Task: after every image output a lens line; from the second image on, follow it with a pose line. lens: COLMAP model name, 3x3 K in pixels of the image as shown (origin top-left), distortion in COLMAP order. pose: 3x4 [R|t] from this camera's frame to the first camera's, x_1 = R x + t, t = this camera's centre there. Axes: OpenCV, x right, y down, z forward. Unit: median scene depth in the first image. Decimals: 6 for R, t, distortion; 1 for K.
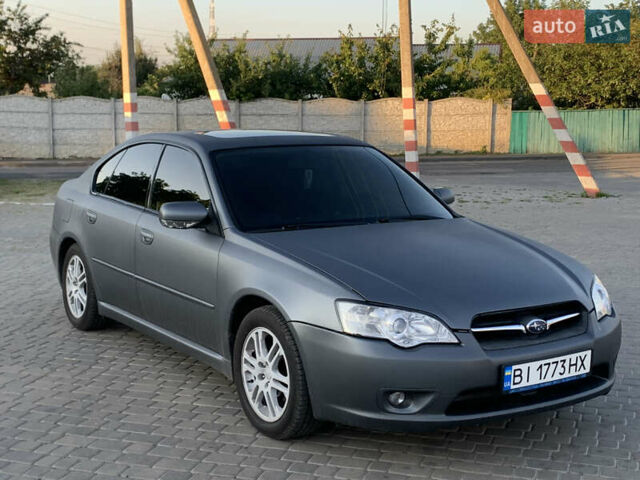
lens RADIAL K [[968.2, 0, 306.9], [0, 968.2, 239.0], [0, 0, 1]] dist [0.195746, -0.605868]
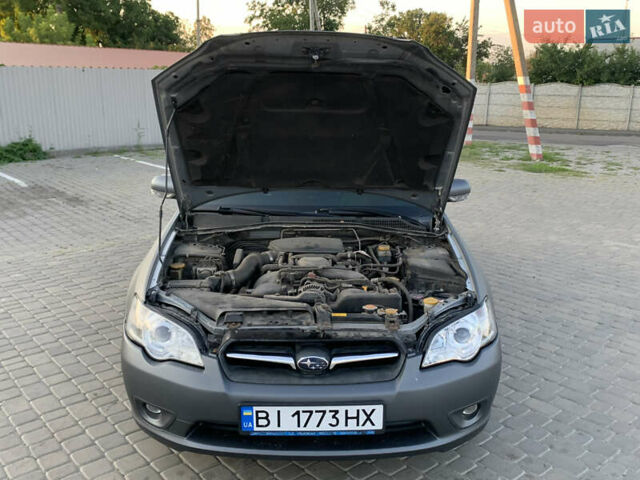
lens RADIAL K [[615.5, 0, 324.3], [0, 615.5, 241.5], [0, 0, 1]] dist [0.021201, -0.013061]
pose [[0.858217, 0.137908, -0.494413, 0.378874], [-0.083162, 0.987863, 0.131192, -0.067010], [0.506505, -0.071474, 0.859270, 0.424054]]
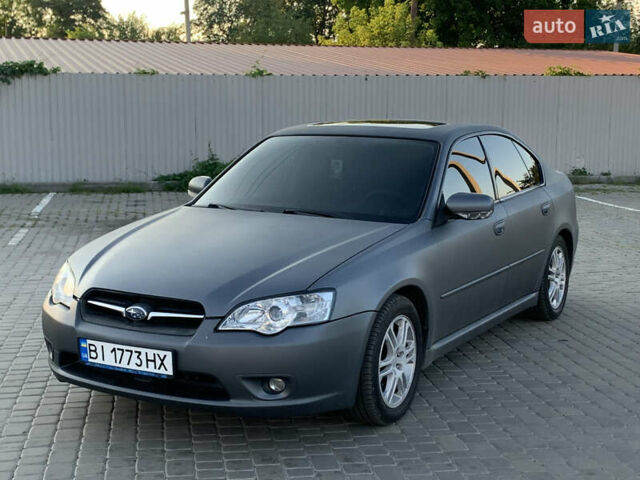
lens RADIAL K [[999.4, 0, 307.9], [0, 999.4, 239.3], [0, 0, 1]] dist [0.208546, -0.703378]
pose [[0.462604, 0.131057, -0.876824, 0.935979], [-0.129427, 0.988401, 0.079450, -0.070845], [0.877067, 0.076730, 0.474201, 0.503922]]
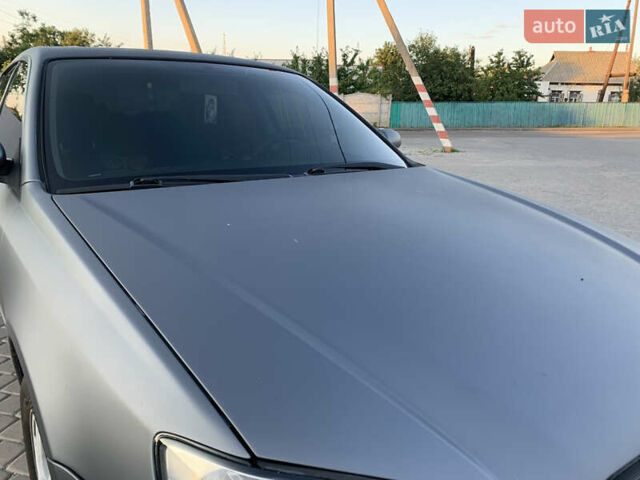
lens RADIAL K [[493.0, 0, 321.7], [0, 493.0, 238.4], [0, 0, 1]] dist [0.002611, 0.001051]
pose [[0.996077, -0.004846, 0.088353, 0.051865], [-0.006474, 0.991831, 0.127394, -0.014790], [-0.088249, -0.127466, 0.987909, 0.642974]]
